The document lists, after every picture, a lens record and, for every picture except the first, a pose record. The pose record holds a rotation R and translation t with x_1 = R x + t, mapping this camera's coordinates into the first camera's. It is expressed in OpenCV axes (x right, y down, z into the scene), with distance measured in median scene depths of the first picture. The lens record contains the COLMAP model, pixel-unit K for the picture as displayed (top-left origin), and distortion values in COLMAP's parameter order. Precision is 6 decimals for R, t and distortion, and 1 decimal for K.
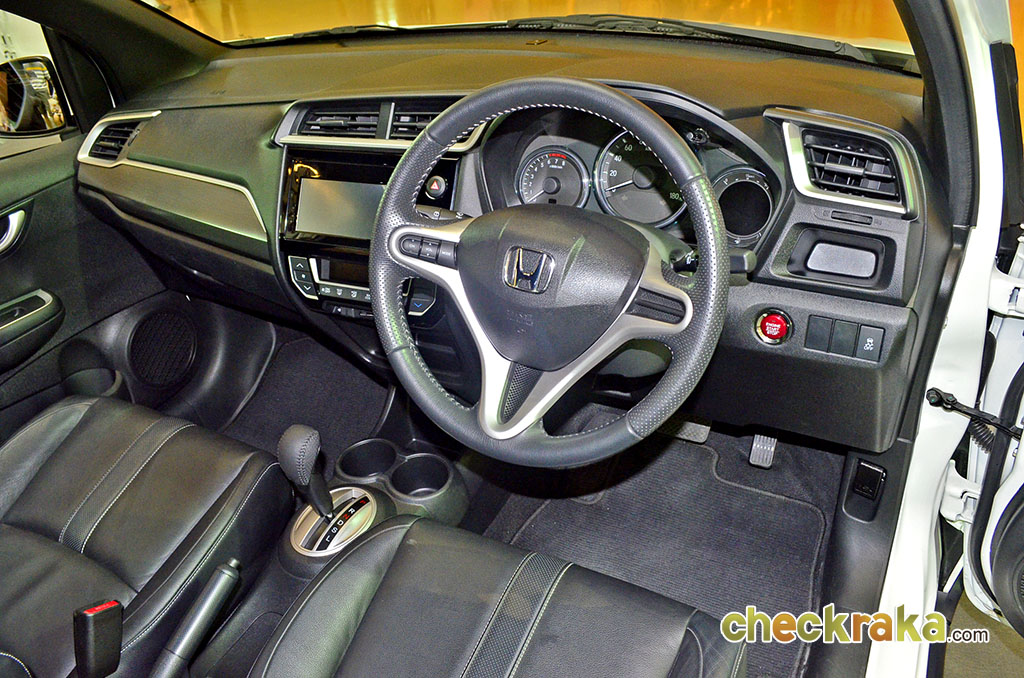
lens RADIAL K [[833.3, 0, 506.9], [0, 833.3, 343.0], [0, 0, 1]] dist [-0.055563, -0.007540]
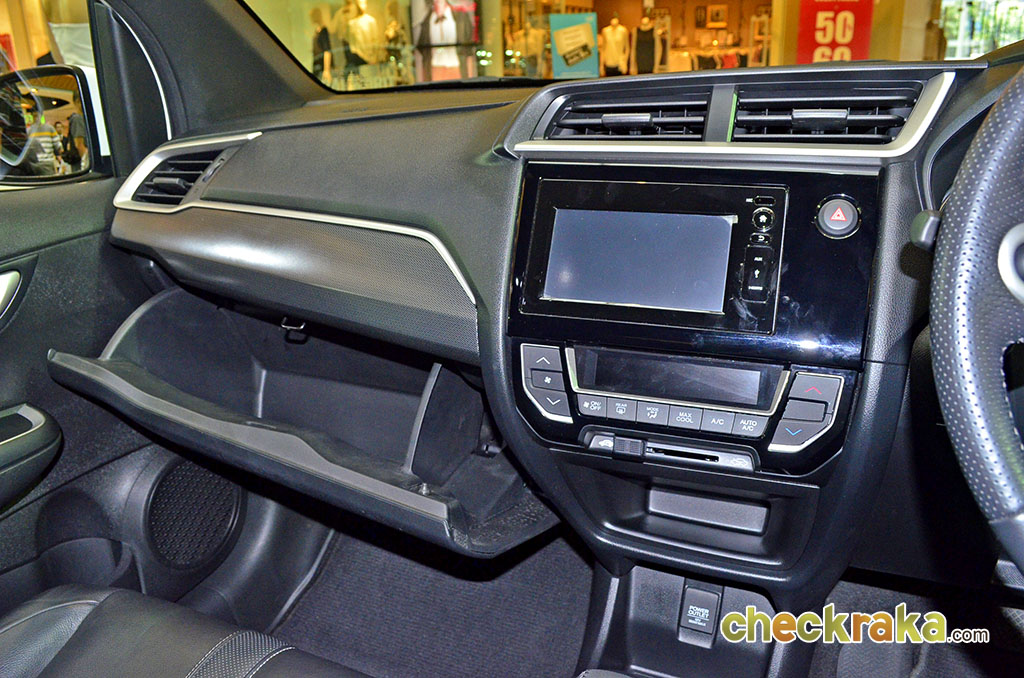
lens RADIAL K [[833.3, 0, 521.2], [0, 833.3, 338.6], [0, 0, 1]] dist [-0.055563, -0.007540]
pose [[0.996983, 0.034651, 0.069451, -0.251821], [-0.019242, 0.977223, -0.211339, 0.008917], [-0.075192, 0.209365, 0.974942, 0.376705]]
